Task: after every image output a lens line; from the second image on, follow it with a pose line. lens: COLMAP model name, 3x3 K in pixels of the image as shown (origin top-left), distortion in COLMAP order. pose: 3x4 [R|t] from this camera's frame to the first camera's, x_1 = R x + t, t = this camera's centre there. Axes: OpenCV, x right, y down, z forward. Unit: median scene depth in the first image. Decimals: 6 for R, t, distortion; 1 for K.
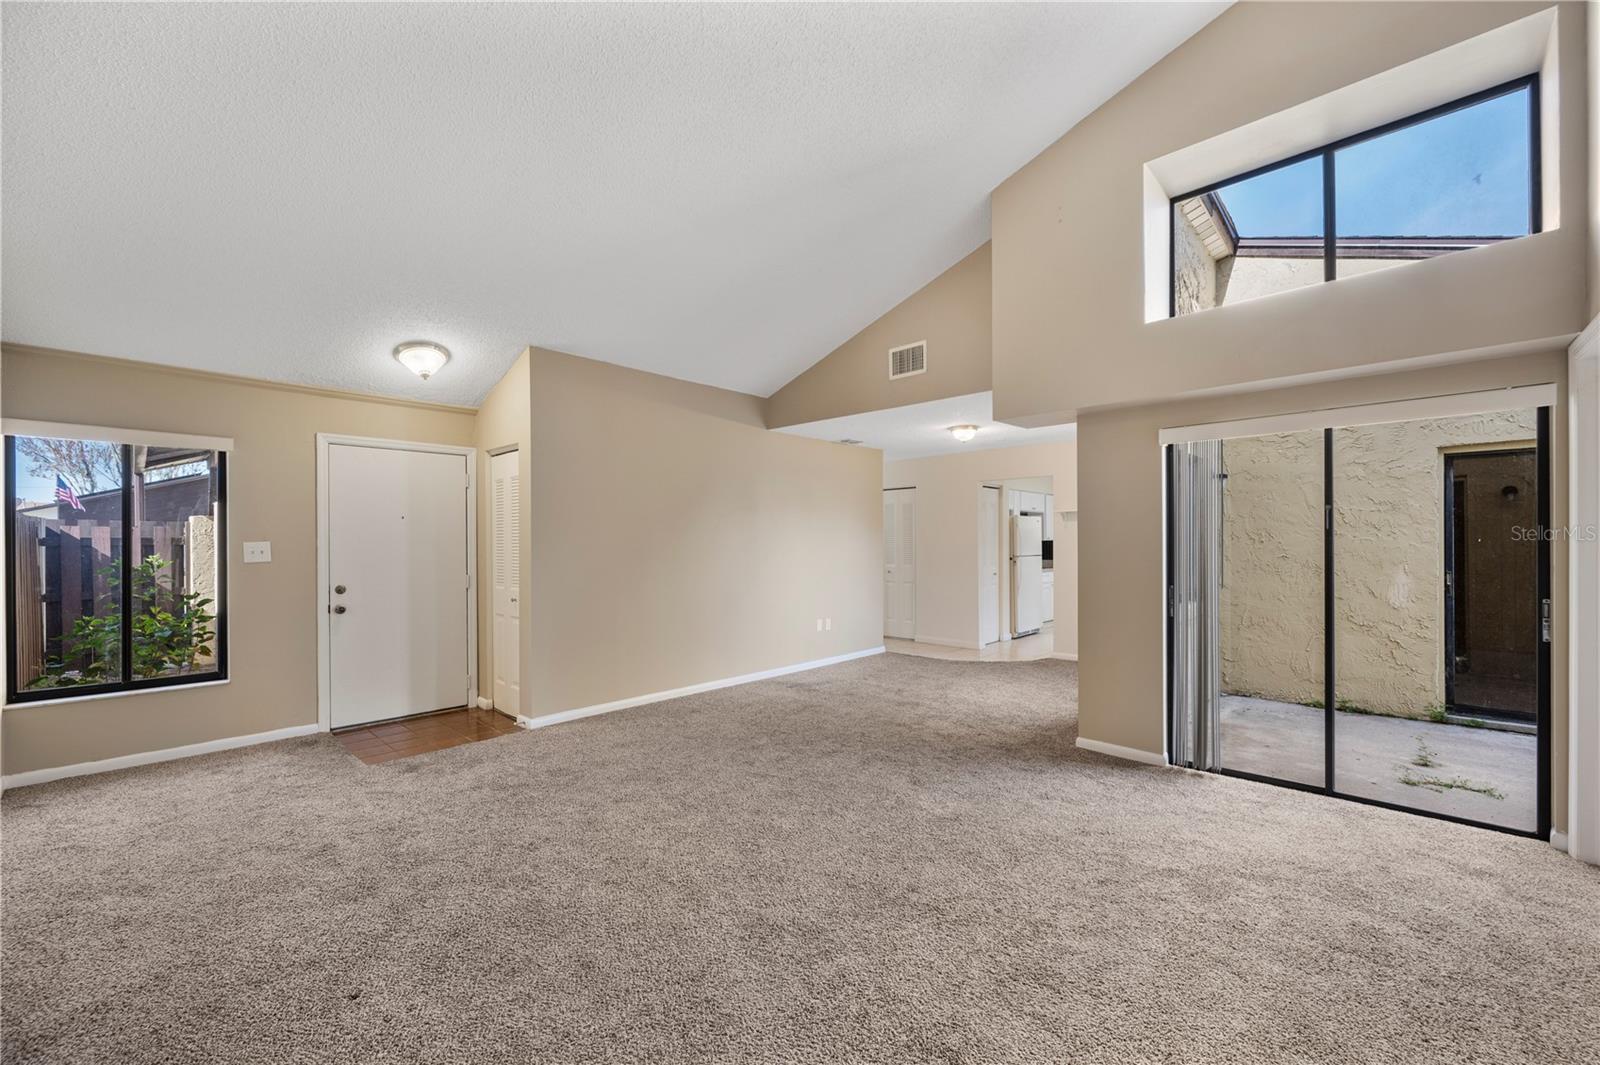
lens RADIAL K [[630.0, 0, 804.9], [0, 630.0, 538.5], [0, 0, 1]] dist [0.003177, -0.000159]
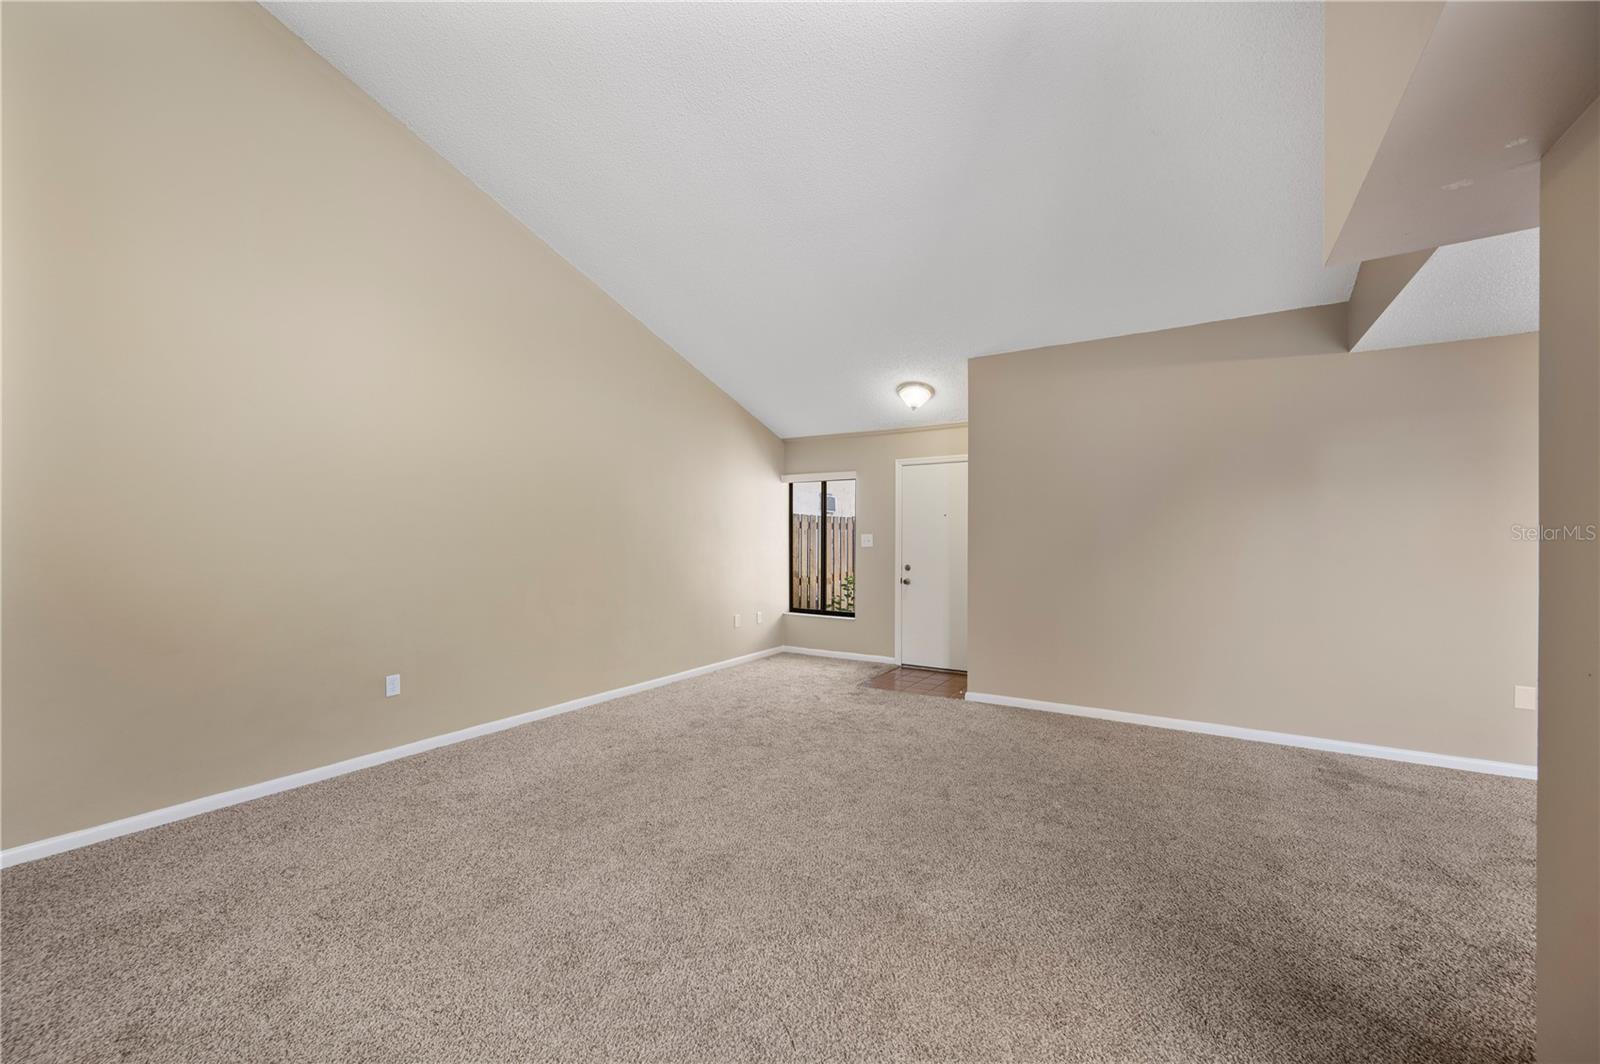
lens RADIAL K [[630.0, 0, 804.3], [0, 630.0, 538.1], [0, 0, 1]] dist [0.003177, -0.000159]
pose [[0.196851, 0.003155, -0.980428, 0.645428], [0.005629, 0.999975, 0.004348, 0.007437], [0.980417, -0.006375, 0.196828, 0.530865]]
